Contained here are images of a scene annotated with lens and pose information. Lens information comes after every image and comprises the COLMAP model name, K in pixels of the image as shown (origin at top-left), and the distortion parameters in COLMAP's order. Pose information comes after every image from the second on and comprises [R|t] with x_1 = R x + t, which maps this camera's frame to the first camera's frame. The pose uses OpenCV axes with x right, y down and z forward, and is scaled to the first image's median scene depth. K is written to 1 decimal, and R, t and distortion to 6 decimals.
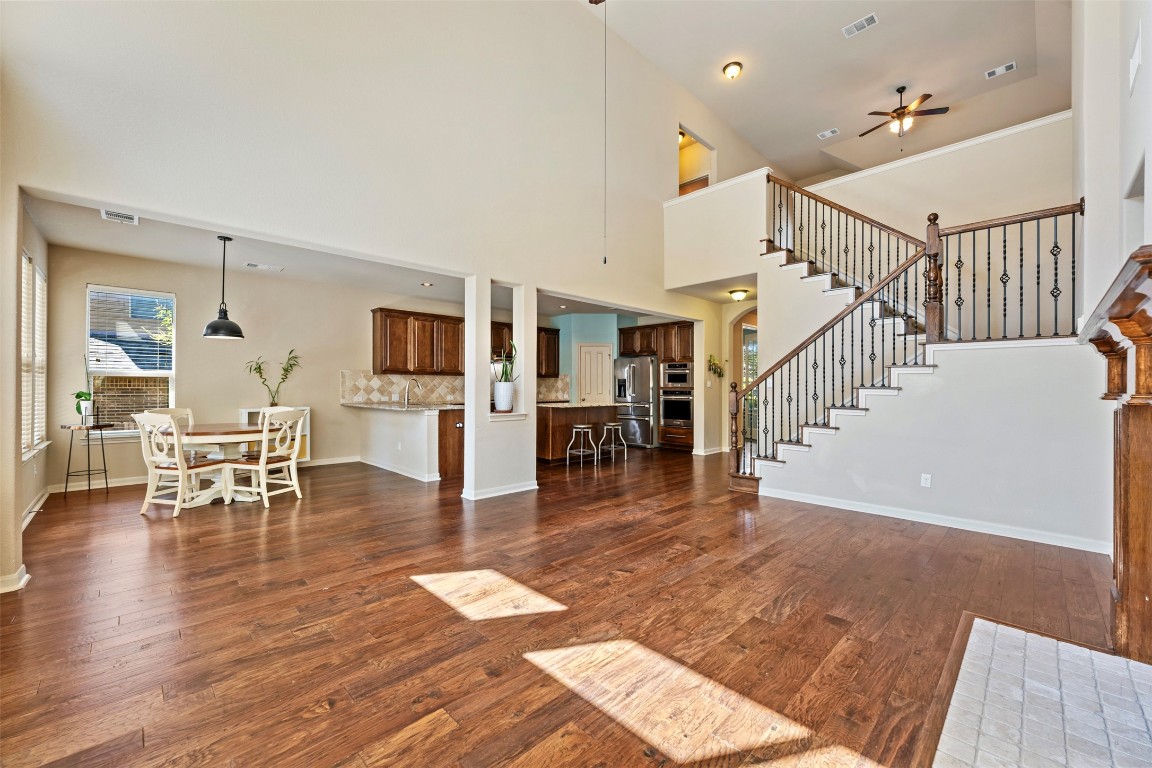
lens RADIAL K [[453.7, 0, 576.0], [0, 453.7, 384.0], [0, 0, 1]] dist [-0.000482, 0.000253]
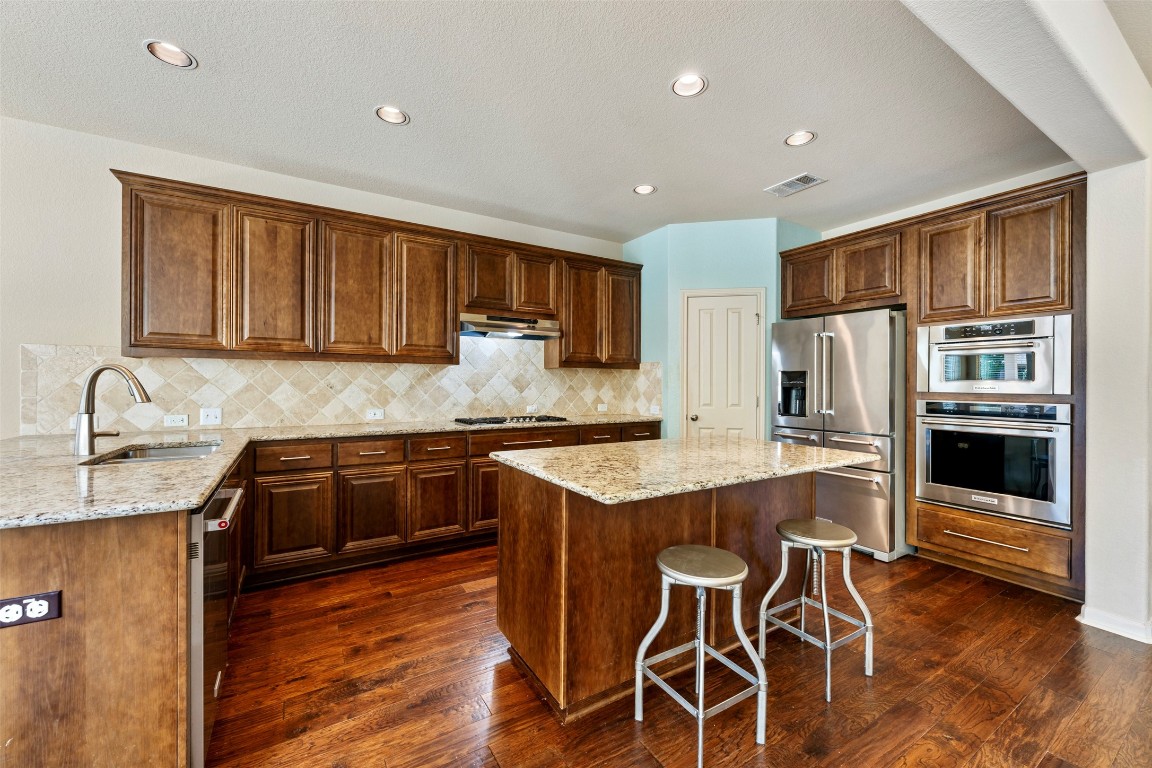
lens RADIAL K [[453.7, 0, 576.0], [0, 453.7, 384.0], [0, 0, 1]] dist [-0.000482, 0.000253]
pose [[0.975264, 0.004061, -0.221004, 0.001712], [-0.002185, 0.999959, 0.008731, -0.002965], [0.221030, -0.008032, 0.975234, 0.669940]]
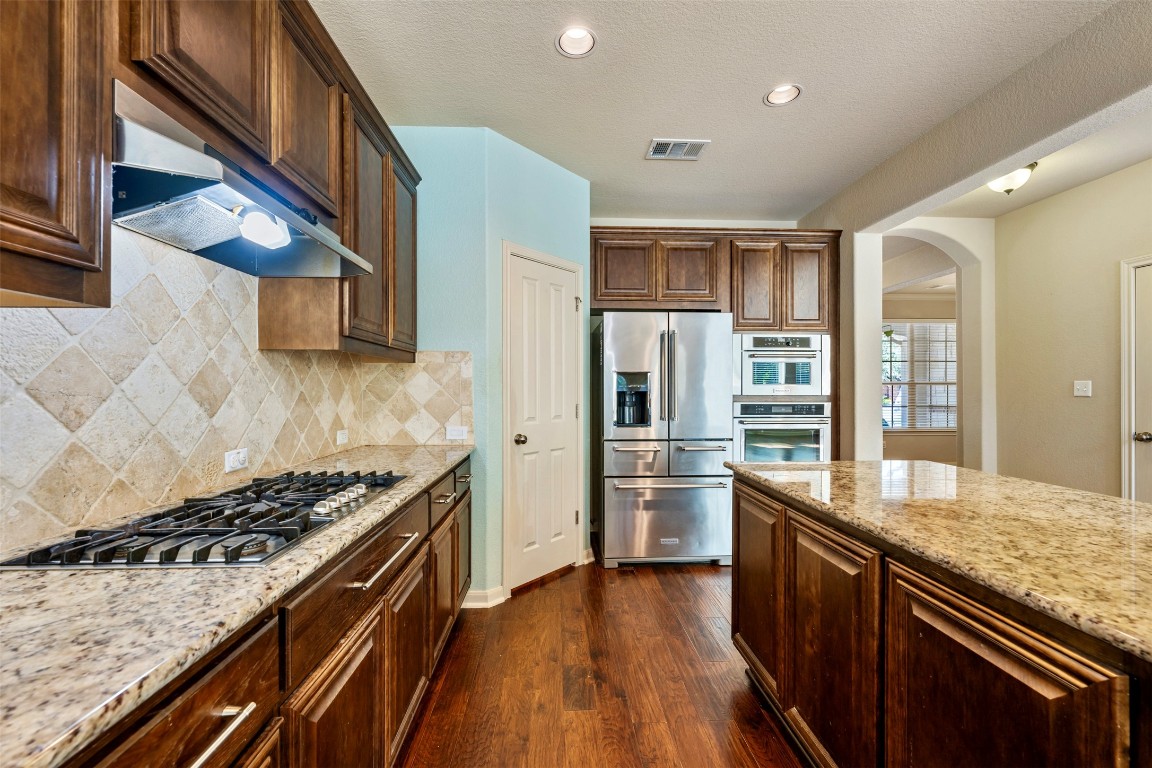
lens RADIAL K [[477.4, 0, 576.4], [0, 477.4, 387.4], [0, 0, 1]] dist [0.000360, 0.000009]
pose [[0.668216, 0.000670, 0.743967, -0.227878], [-0.005363, 0.999978, 0.003917, -0.001066], [-0.743948, -0.006608, 0.668205, 0.943653]]
